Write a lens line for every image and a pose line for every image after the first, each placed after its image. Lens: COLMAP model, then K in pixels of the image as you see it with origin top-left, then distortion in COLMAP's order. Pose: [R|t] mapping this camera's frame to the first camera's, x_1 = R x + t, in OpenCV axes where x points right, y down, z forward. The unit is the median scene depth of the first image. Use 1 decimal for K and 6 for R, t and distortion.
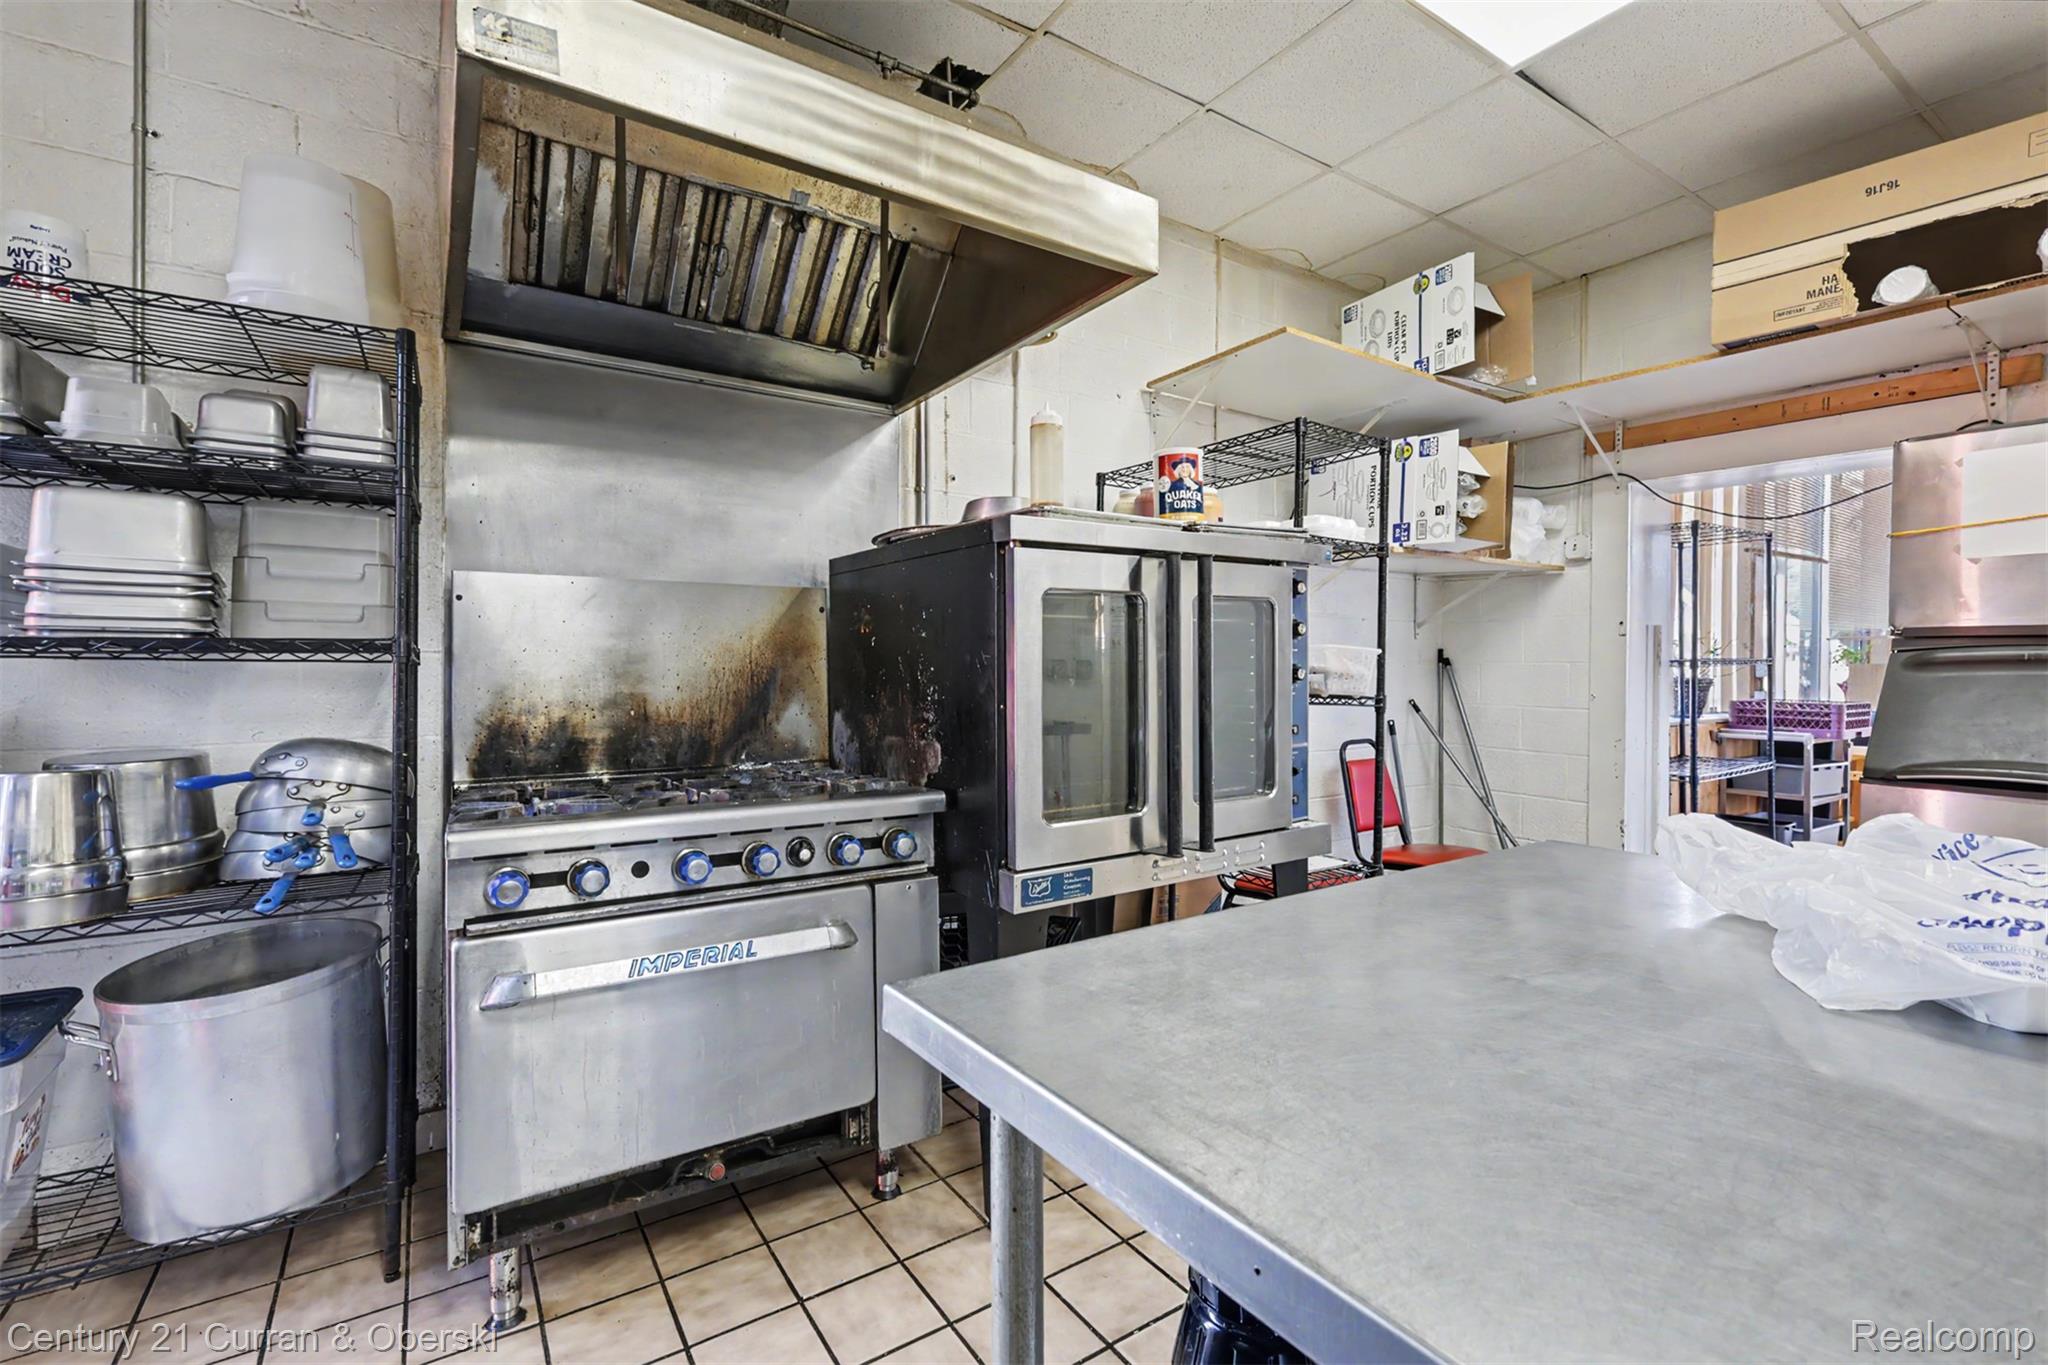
lens RADIAL K [[905.5, 0, 1017.1], [0, 905.5, 679.1], [0, 0, 1]] dist [0.002849, -0.000339]
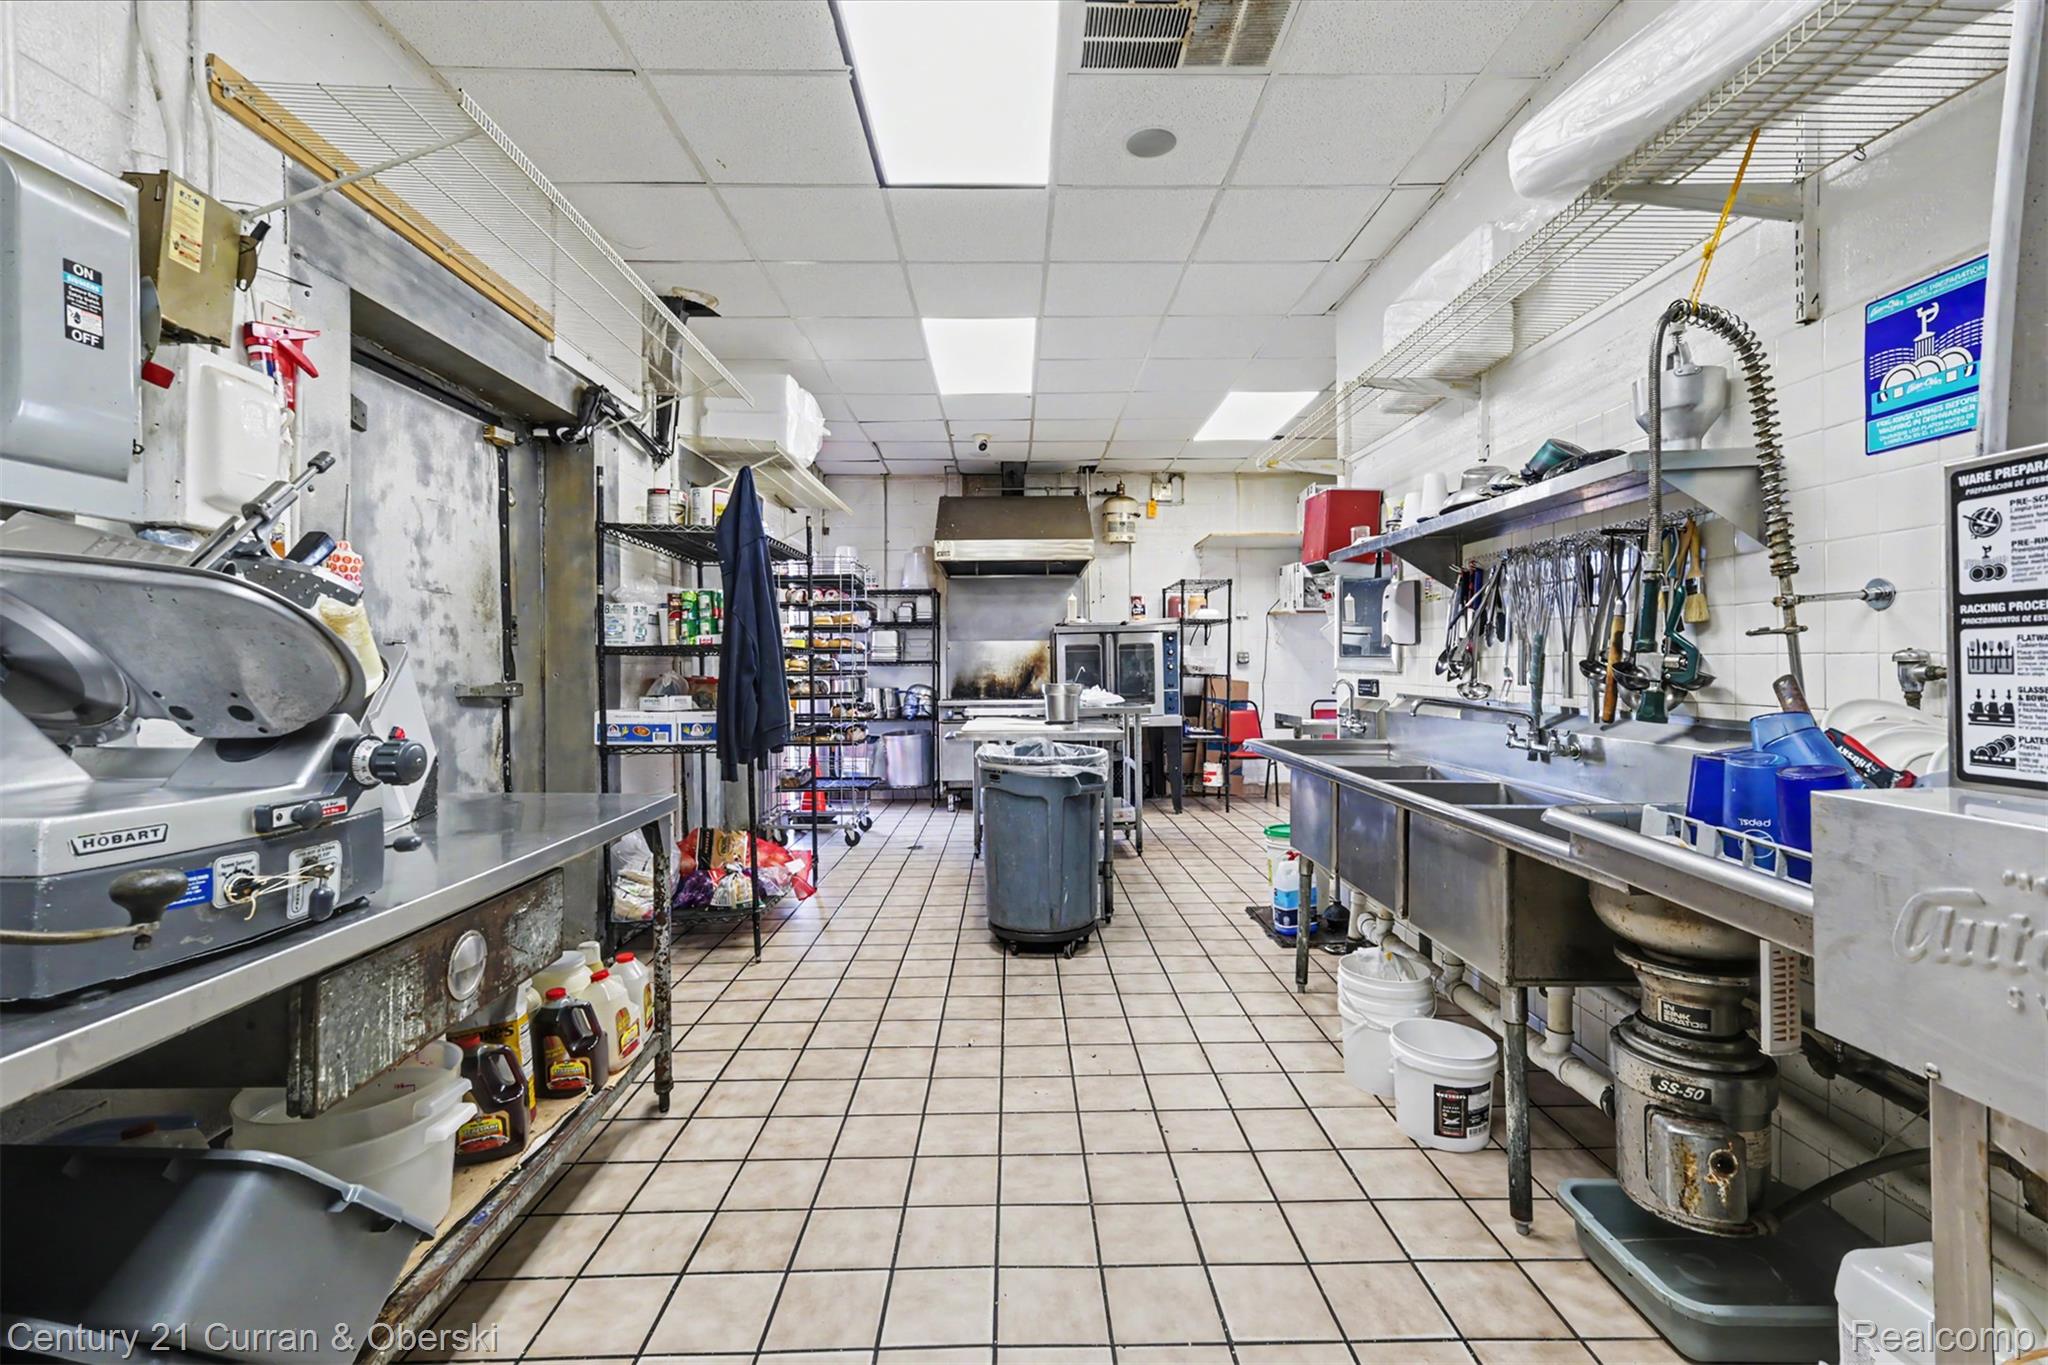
lens RADIAL K [[905.5, 0, 1029.6], [0, 905.5, 676.6], [0, 0, 1]] dist [0.002849, -0.000339]
pose [[0.844842, -0.003542, -0.535004, 1.968912], [0.005326, 0.999984, 0.001791, 0.026526], [0.534989, -0.004362, 0.844848, -2.345041]]
